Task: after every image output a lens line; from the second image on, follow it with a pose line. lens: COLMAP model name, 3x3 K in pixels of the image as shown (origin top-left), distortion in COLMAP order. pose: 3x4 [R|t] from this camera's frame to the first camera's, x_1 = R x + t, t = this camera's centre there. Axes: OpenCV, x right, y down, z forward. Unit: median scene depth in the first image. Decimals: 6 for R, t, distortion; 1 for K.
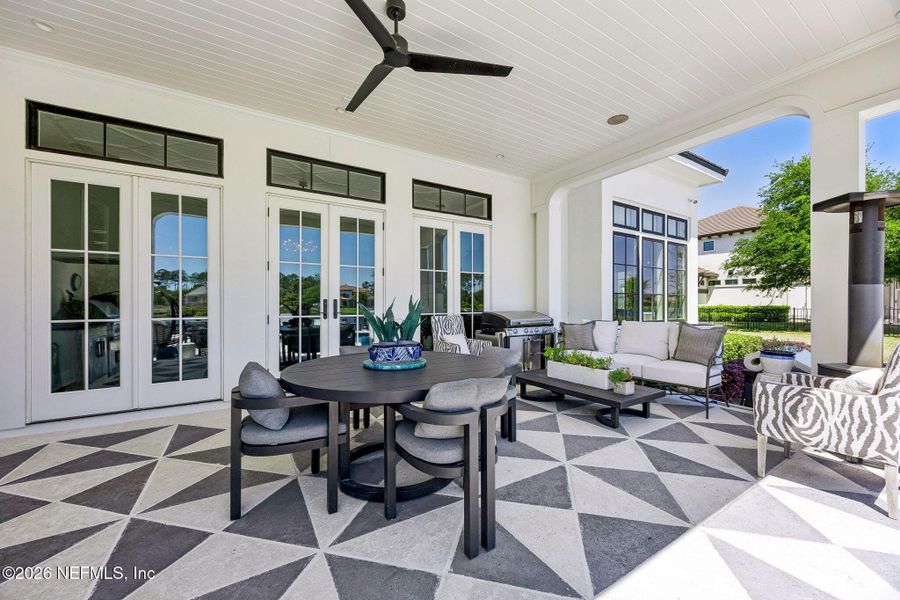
lens RADIAL K [[344.9, 0, 448.1], [0, 344.9, 301.6], [0, 0, 1]] dist [-0.000001, 0.000065]
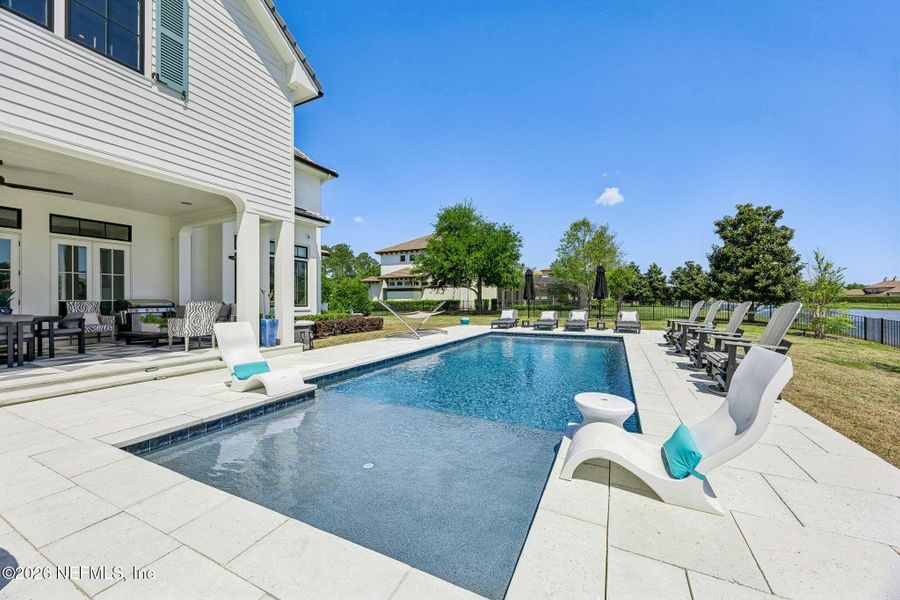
lens RADIAL K [[344.9, 0, 450.4], [0, 344.9, 299.6], [0, 0, 1]] dist [-0.000001, 0.000065]
pose [[0.846068, -0.004713, 0.533054, 0.399376], [0.003406, 0.999988, 0.003435, 0.021347], [-0.533064, -0.001091, 0.846074, -0.855076]]
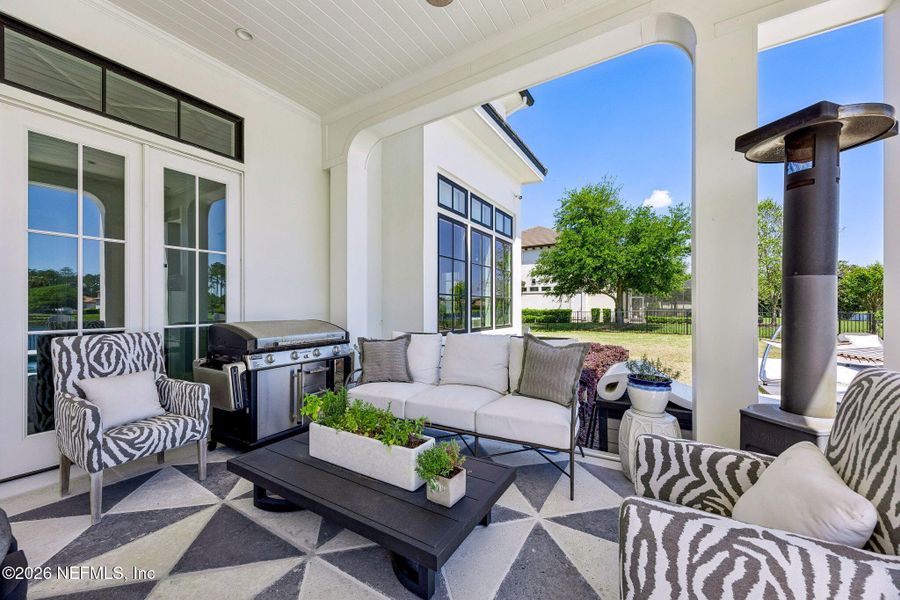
lens RADIAL K [[344.9, 0, 450.5], [0, 344.9, 306.2], [0, 0, 1]] dist [-0.000001, 0.000065]
pose [[0.894216, 0.000106, 0.447637, 0.136920], [-0.000577, 0.999999, 0.000916, 0.001672], [-0.447636, -0.001077, 0.894215, 0.258970]]
